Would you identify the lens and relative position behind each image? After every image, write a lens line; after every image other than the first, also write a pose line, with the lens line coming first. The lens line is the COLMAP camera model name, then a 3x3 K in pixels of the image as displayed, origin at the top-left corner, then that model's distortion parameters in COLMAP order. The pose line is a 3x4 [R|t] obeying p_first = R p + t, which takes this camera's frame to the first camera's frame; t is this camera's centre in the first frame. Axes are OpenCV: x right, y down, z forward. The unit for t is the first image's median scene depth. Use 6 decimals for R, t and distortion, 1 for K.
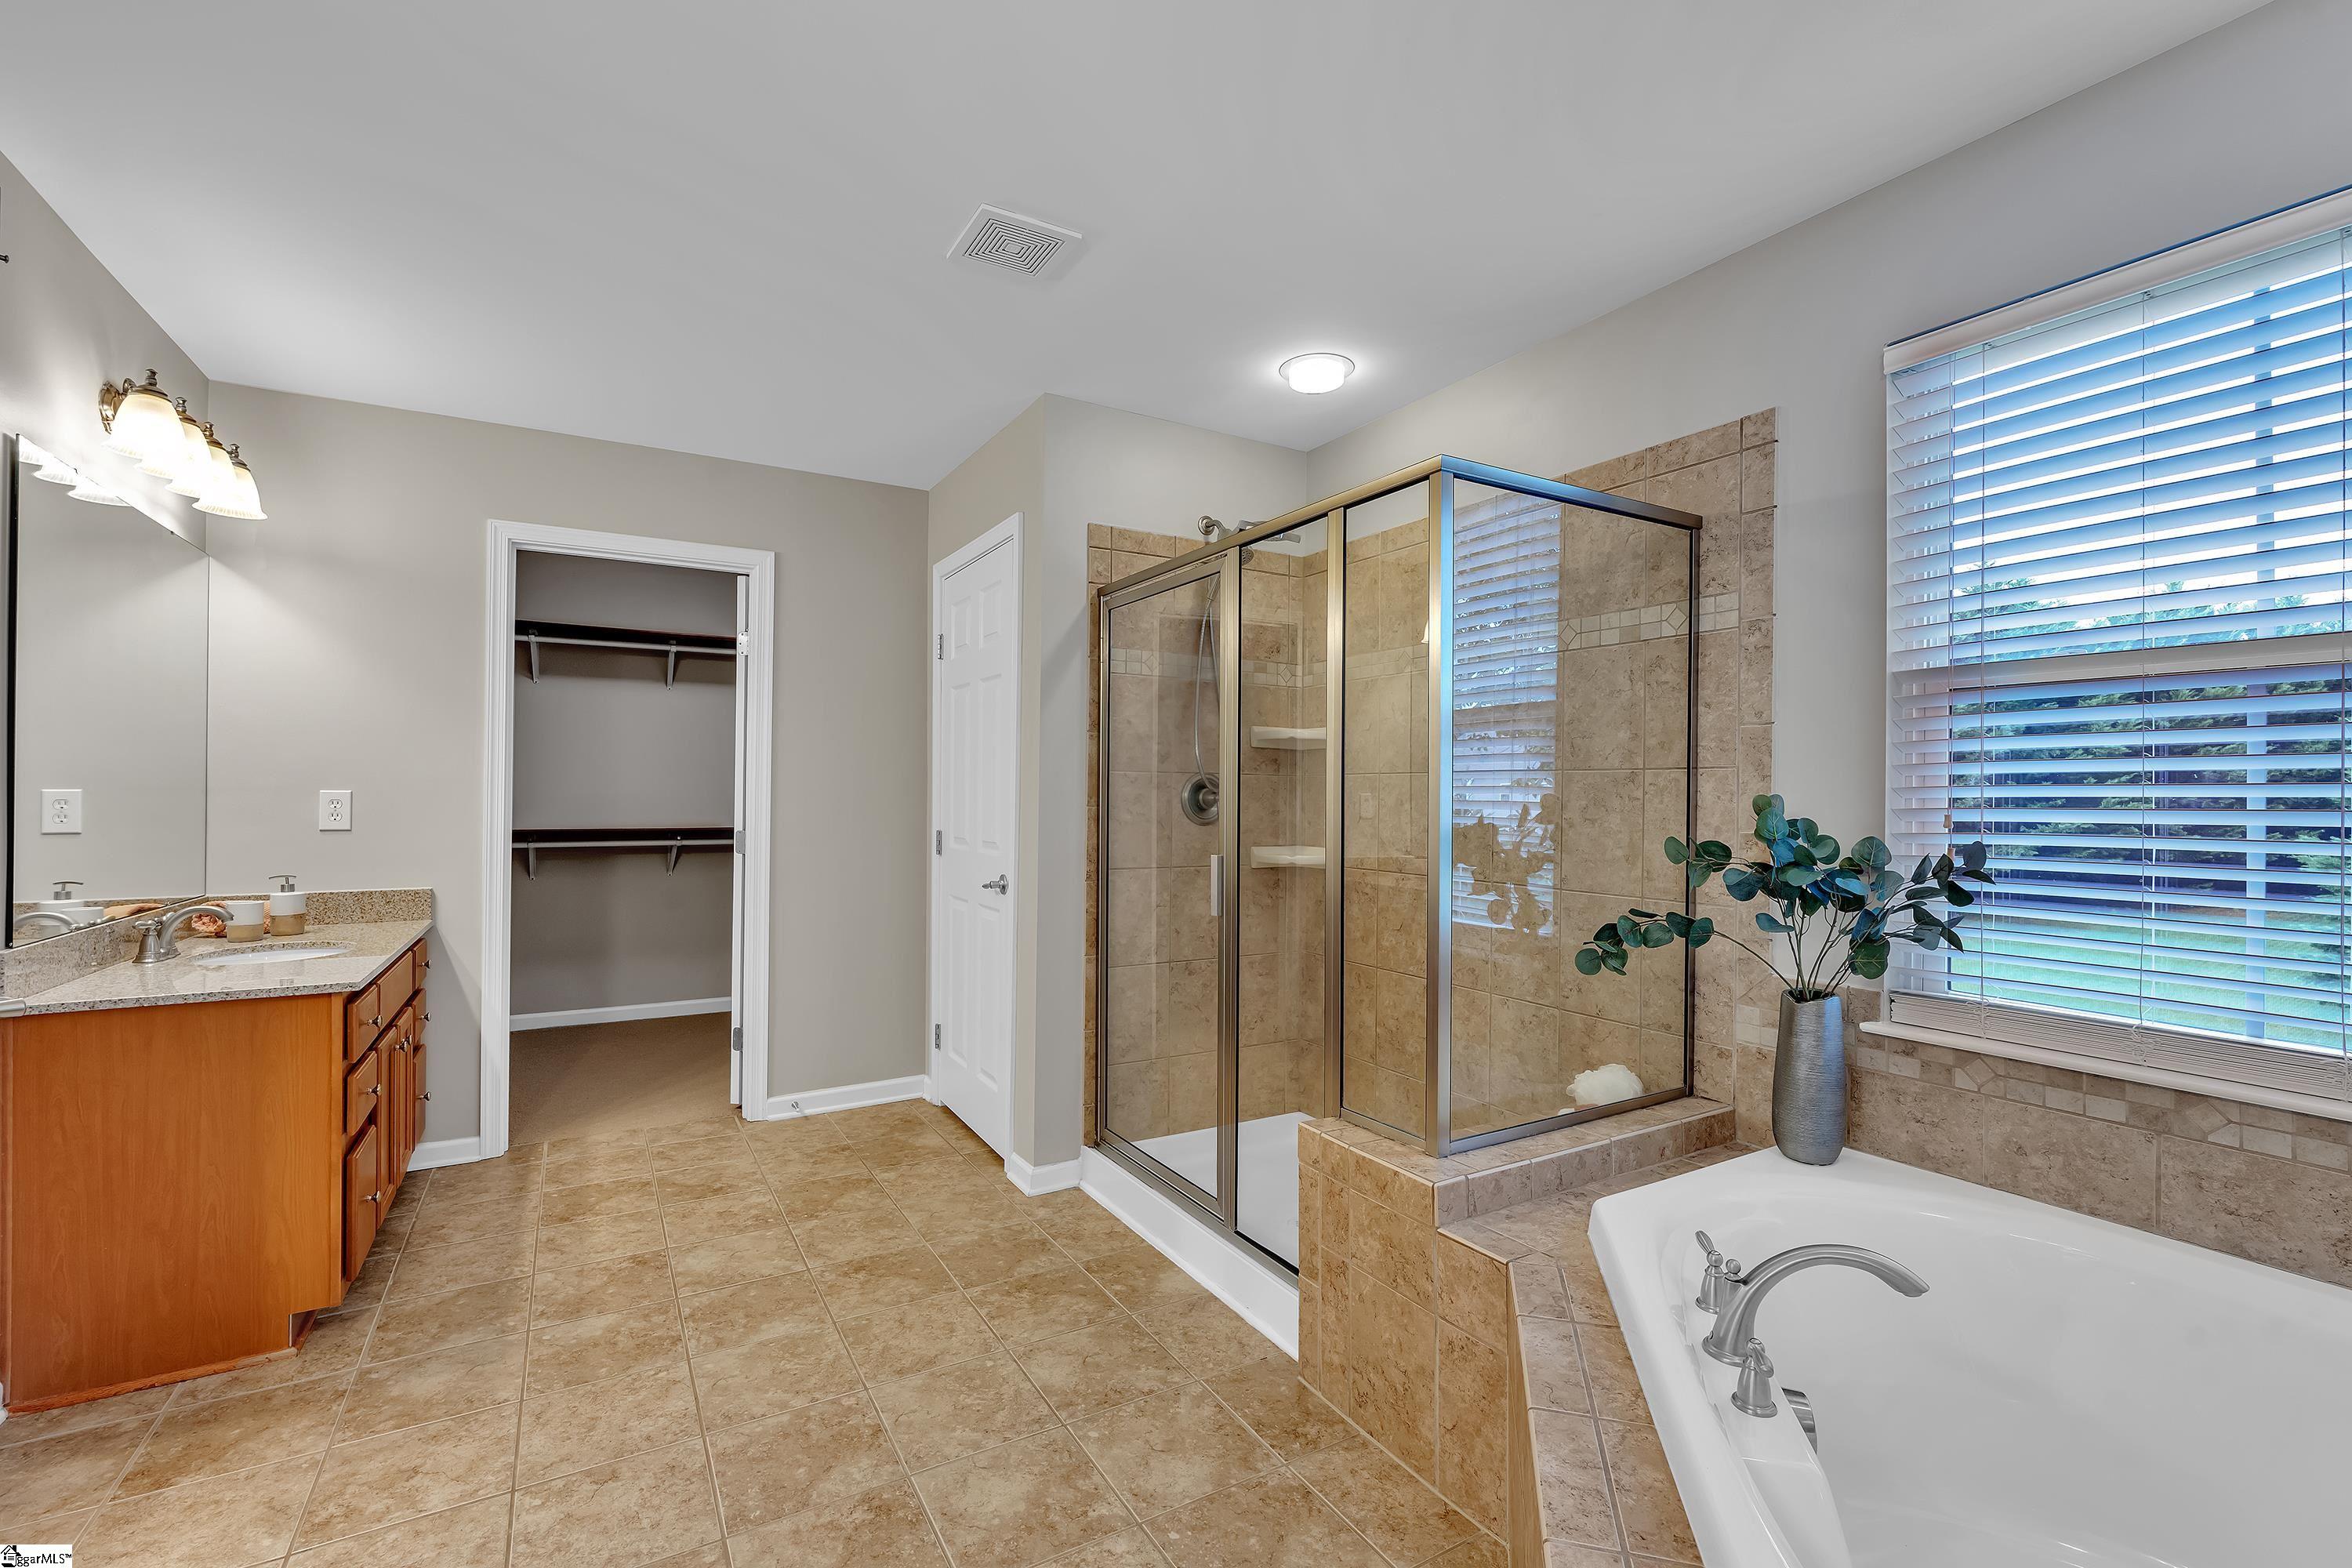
lens RADIAL K [[1021.1, 0, 1177.7], [0, 1021.1, 788.1], [0, 0, 1]] dist [0.004029, 0.000885]
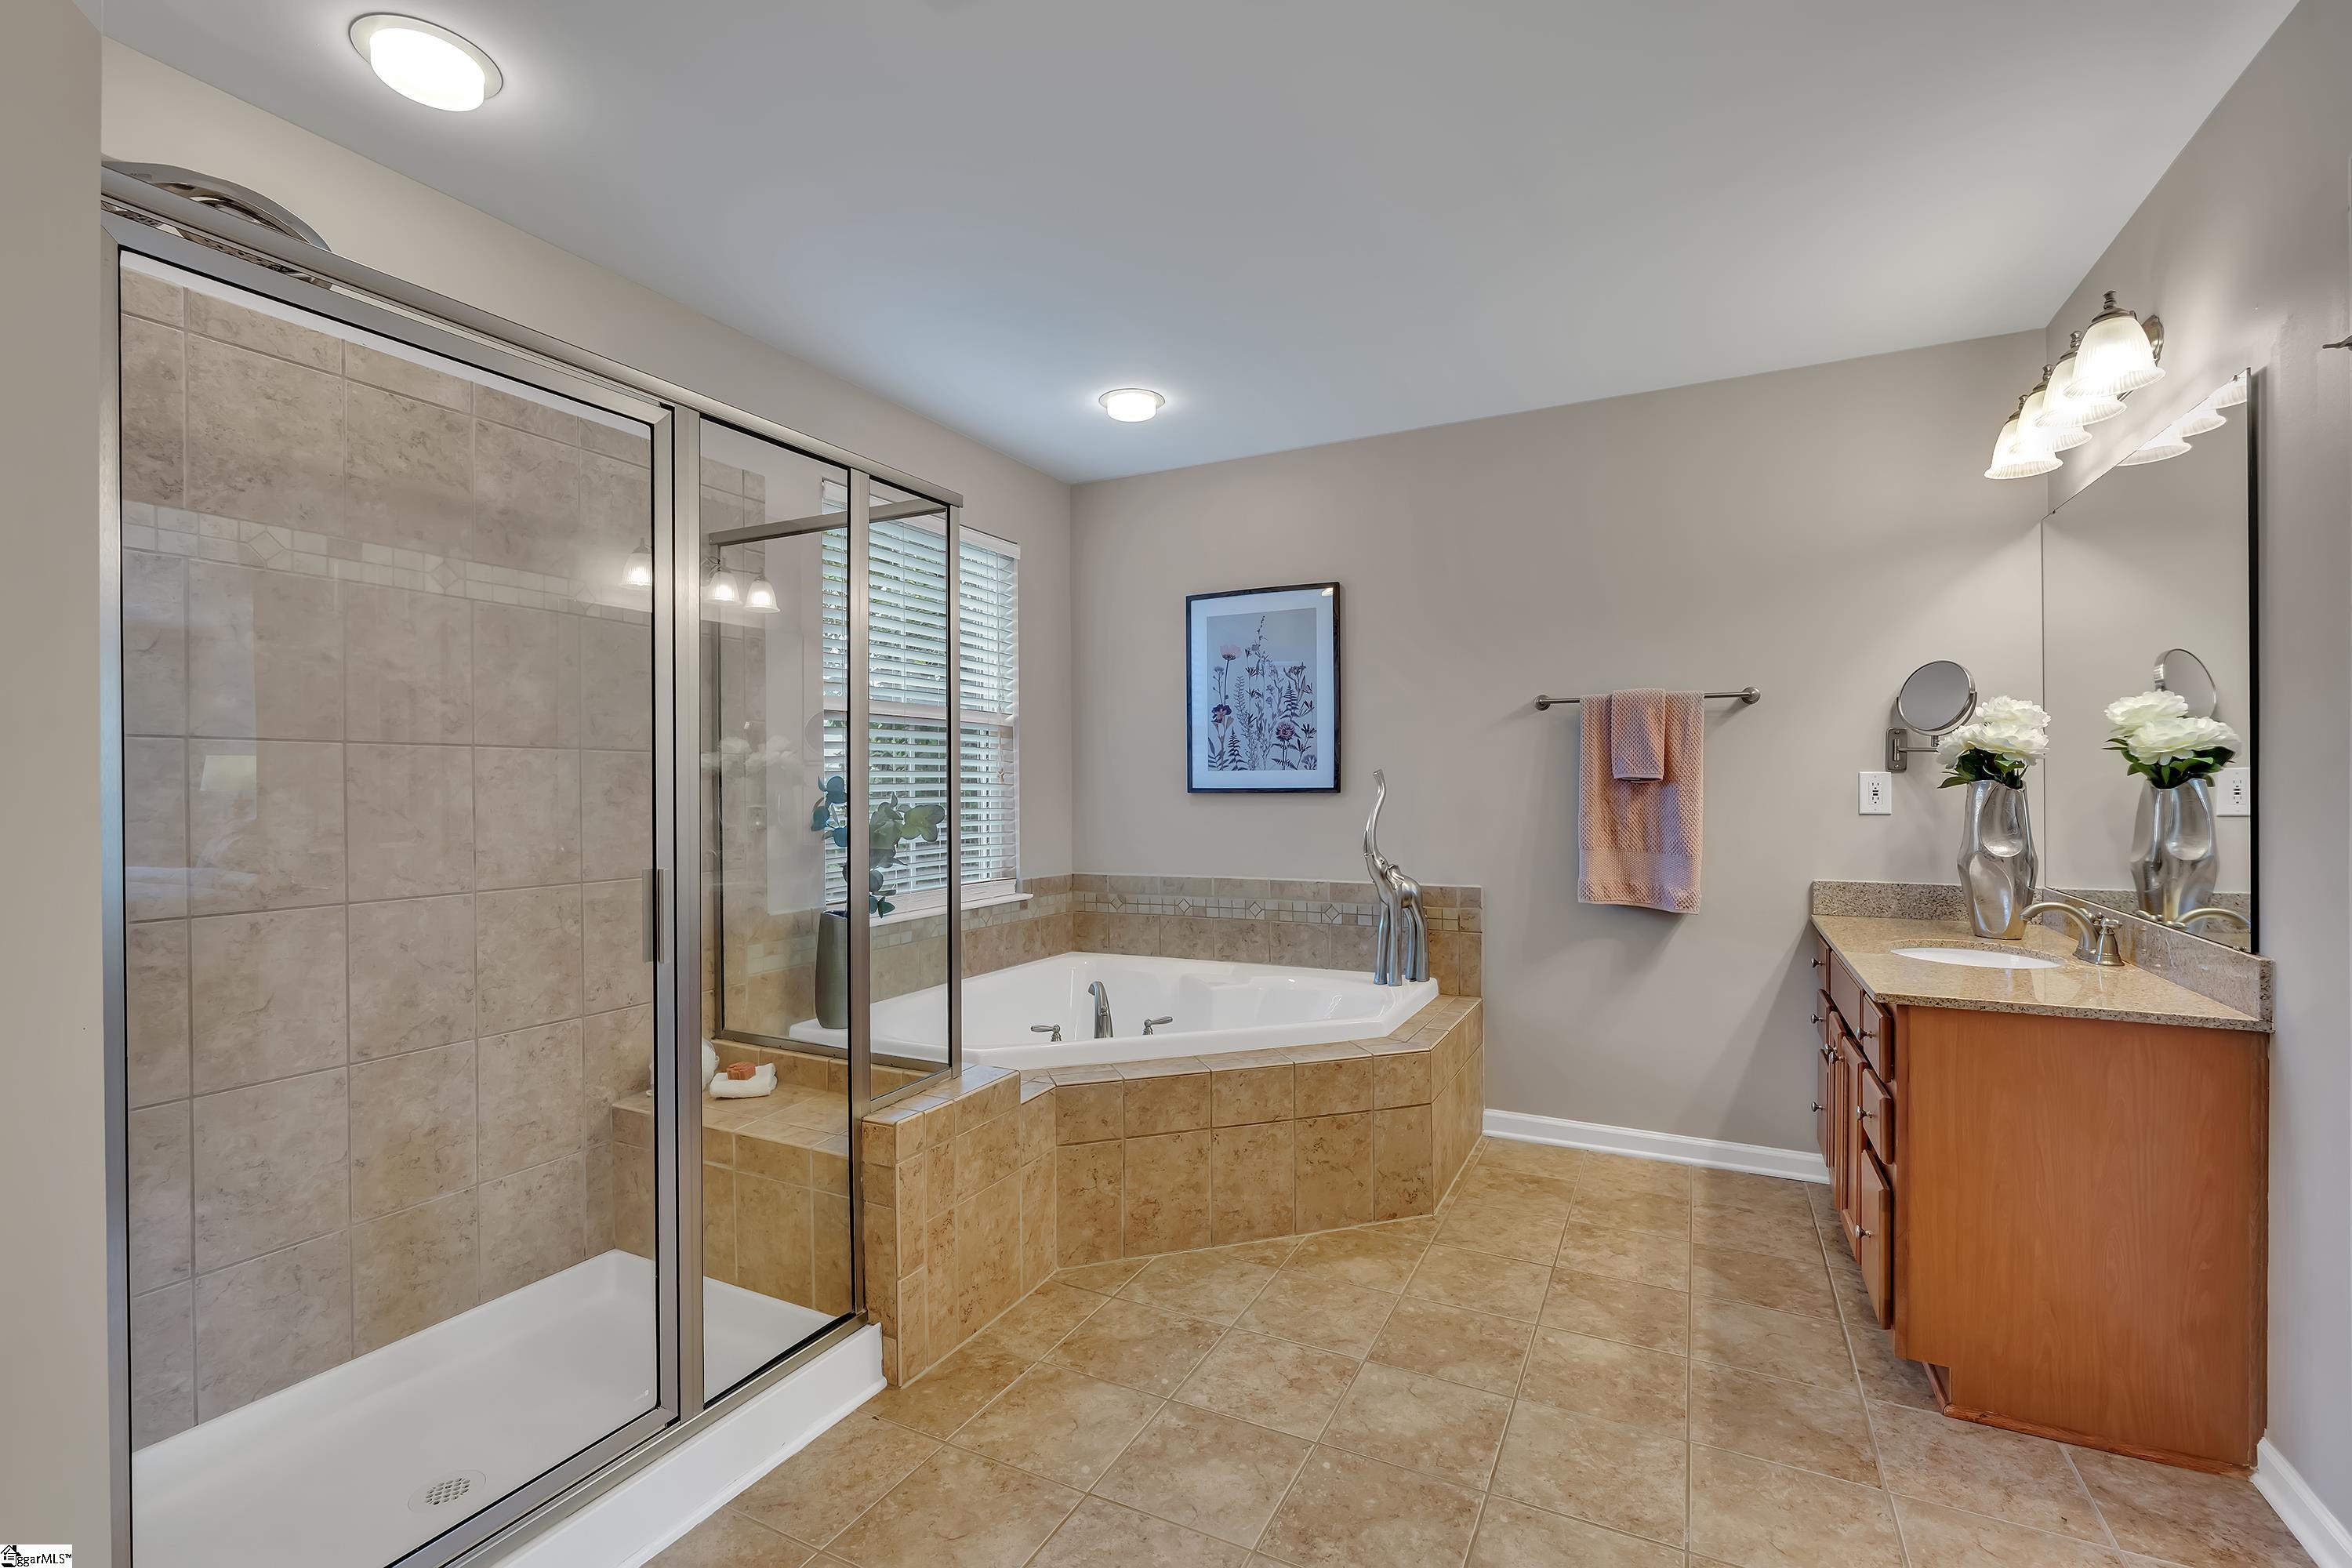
lens RADIAL K [[1021.1, 0, 1180.1], [0, 1021.1, 784.5], [0, 0, 1]] dist [0.004029, 0.000885]
pose [[-0.536860, -0.004840, 0.843657, -0.978951], [-0.002285, 0.999988, 0.004282, 0.012565], [-0.843668, 0.000371, -0.536865, 1.544713]]
